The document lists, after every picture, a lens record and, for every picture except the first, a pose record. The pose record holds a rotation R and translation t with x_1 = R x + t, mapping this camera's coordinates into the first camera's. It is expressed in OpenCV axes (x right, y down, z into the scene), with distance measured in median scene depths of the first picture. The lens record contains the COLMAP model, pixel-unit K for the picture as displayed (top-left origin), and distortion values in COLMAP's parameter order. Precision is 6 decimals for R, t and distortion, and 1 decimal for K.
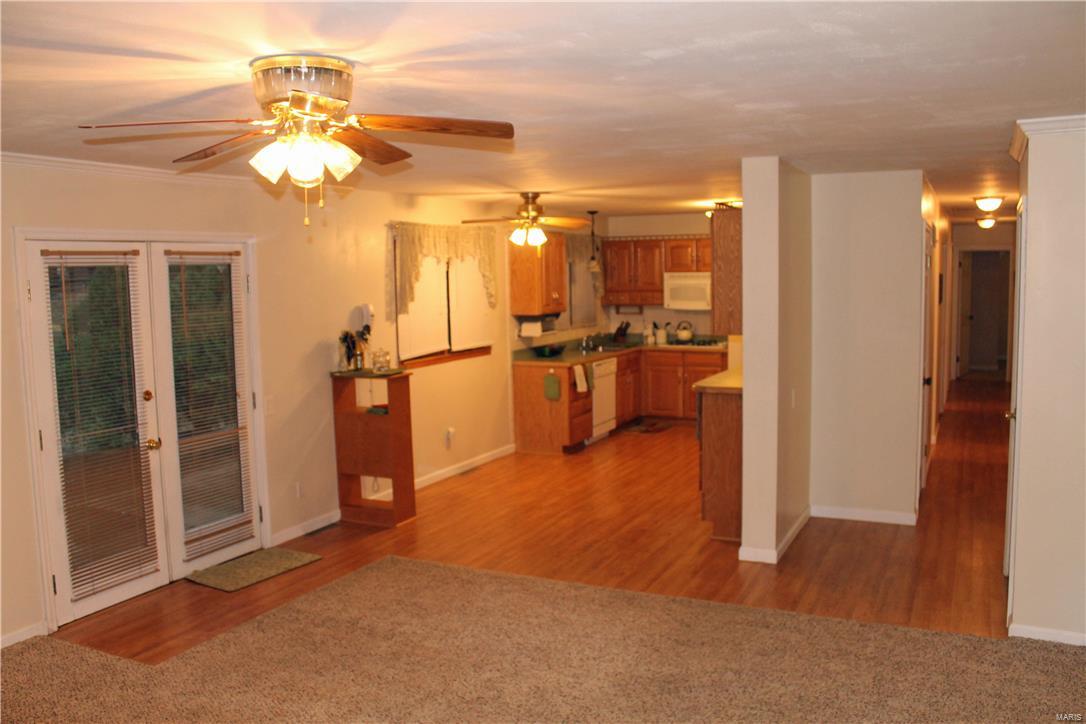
lens RADIAL K [[916.0, 0, 535.1], [0, 916.0, 362.4], [0, 0, 1]] dist [-0.159357, 0.139499]
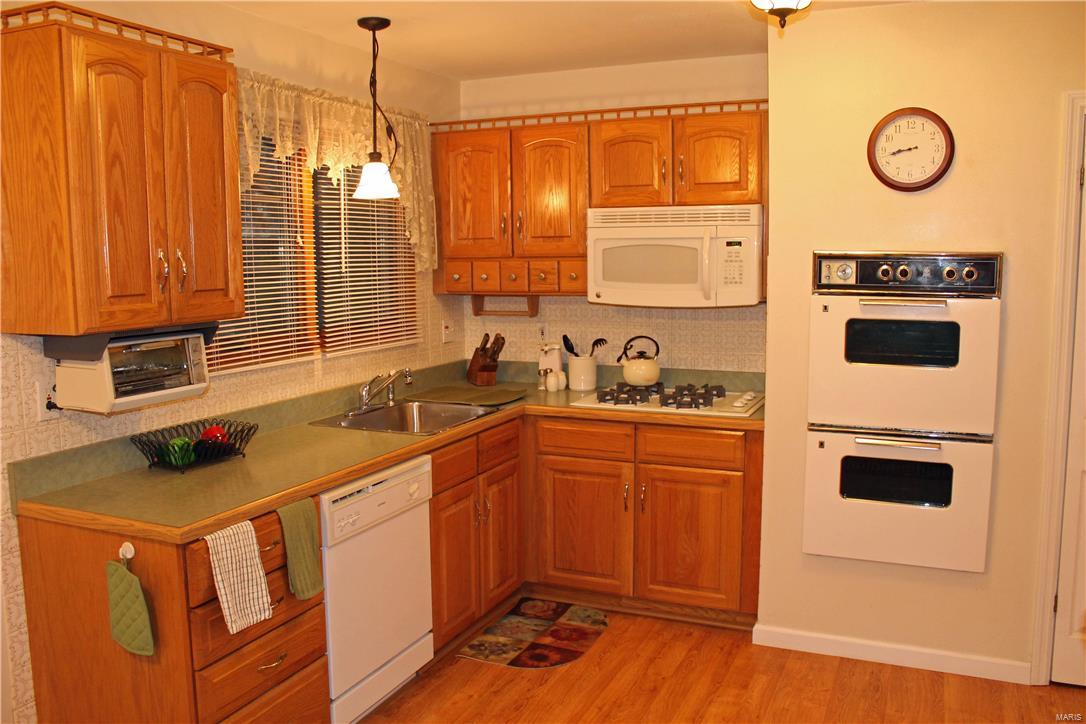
lens RADIAL K [[916.0, 0, 535.1], [0, 916.0, 362.4], [0, 0, 1]] dist [-0.159357, 0.139499]
pose [[0.999005, 0.006089, 0.044191, 0.170443], [-0.006871, 0.999822, 0.017568, -0.068121], [-0.044076, -0.017854, 0.998869, 1.028739]]
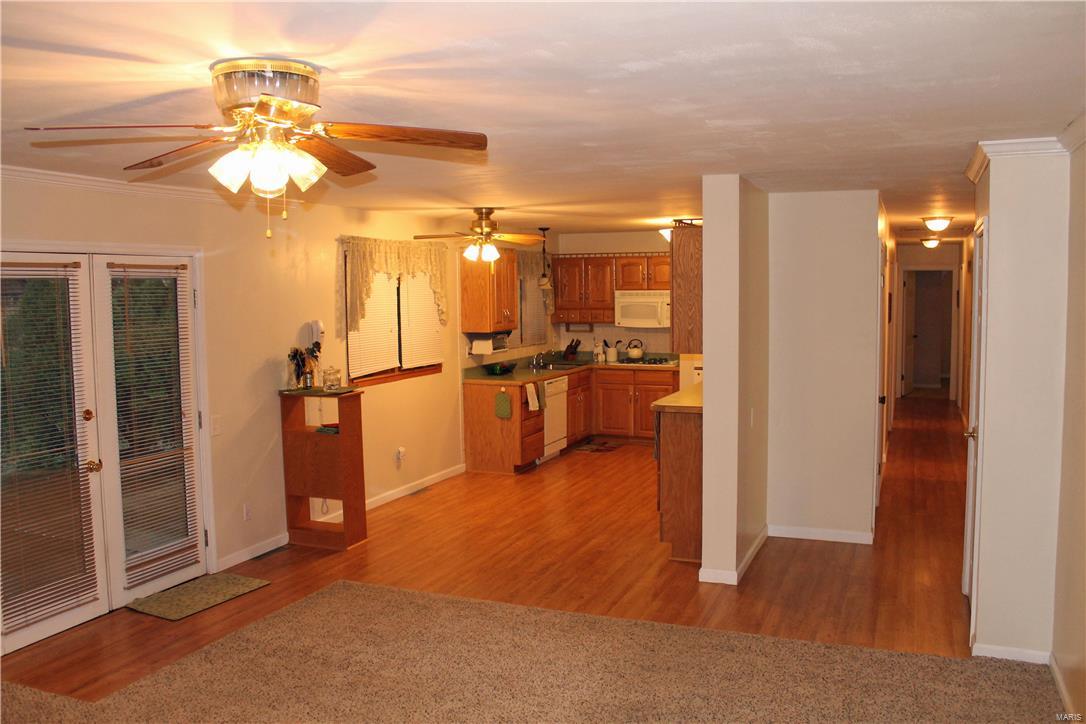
lens RADIAL K [[920.5, 0, 537.9], [0, 920.5, 361.1], [0, 0, 1]] dist [-0.156342, 0.140365]
pose [[0.997802, 0.003108, 0.066186, -0.013877], [-0.001752, 0.999788, -0.020531, -0.001142], [-0.066236, 0.020370, 0.997596, 0.013757]]
